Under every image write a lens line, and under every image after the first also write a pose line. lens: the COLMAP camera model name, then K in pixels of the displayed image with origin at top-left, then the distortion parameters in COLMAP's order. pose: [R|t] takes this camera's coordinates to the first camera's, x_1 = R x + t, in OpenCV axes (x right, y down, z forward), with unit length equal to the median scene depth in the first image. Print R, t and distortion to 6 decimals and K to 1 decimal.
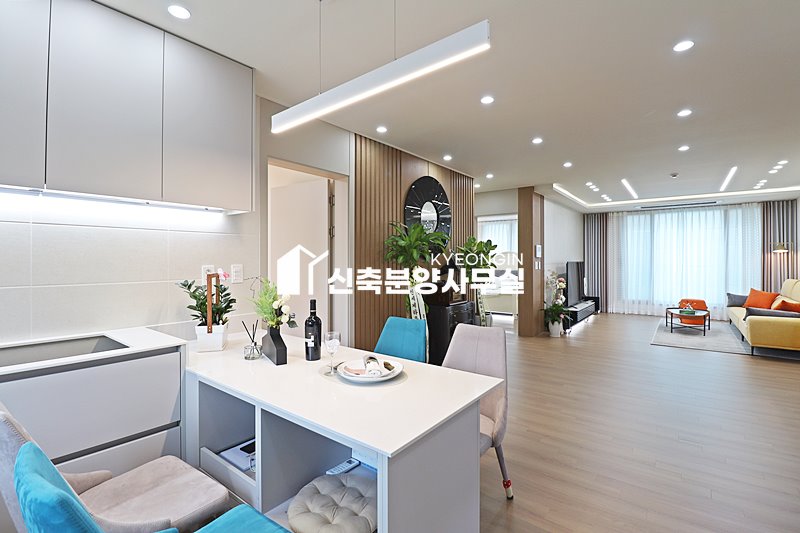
lens RADIAL K [[371.2, 0, 403.9], [0, 371.2, 259.3], [0, 0, 1]] dist [0.001133, -0.017196]
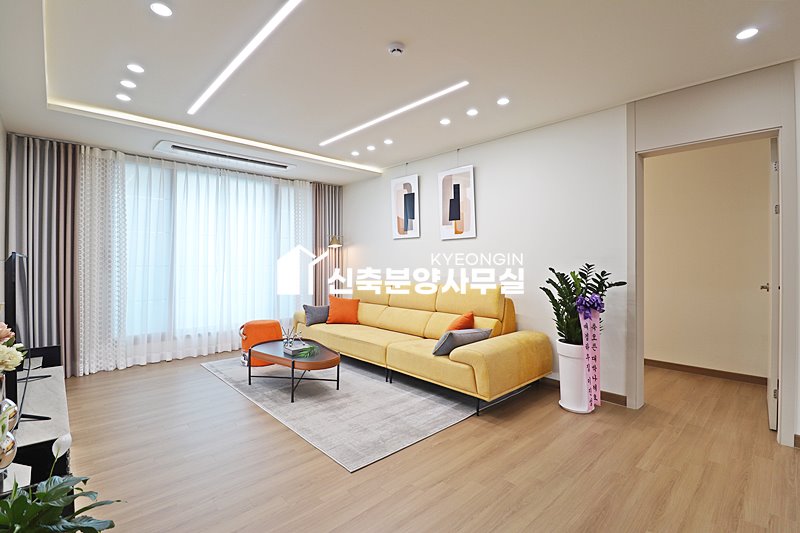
lens RADIAL K [[371.2, 0, 403.9], [0, 371.2, 259.3], [0, 0, 1]] dist [0.001133, -0.017196]
pose [[0.159854, 0.007151, 0.987115, 0.801595], [-0.002888, 0.999973, -0.006777, 0.040370], [-0.987136, -0.001768, 0.159870, 2.377910]]
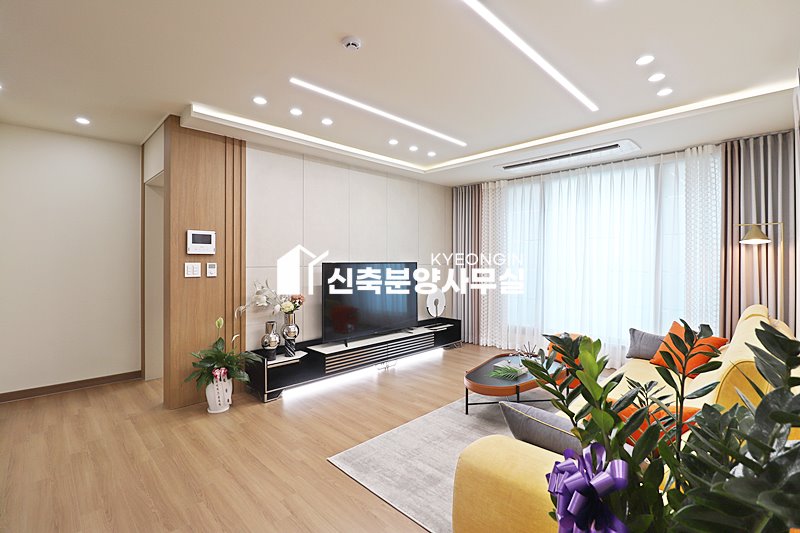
lens RADIAL K [[371.2, 0, 403.9], [0, 371.2, 259.3], [0, 0, 1]] dist [0.001133, -0.017196]
pose [[0.991662, 0.003069, -0.128827, 2.151960], [-0.002787, 0.999993, 0.002366, -0.002008], [0.128833, -0.001987, 0.991664, 1.584651]]
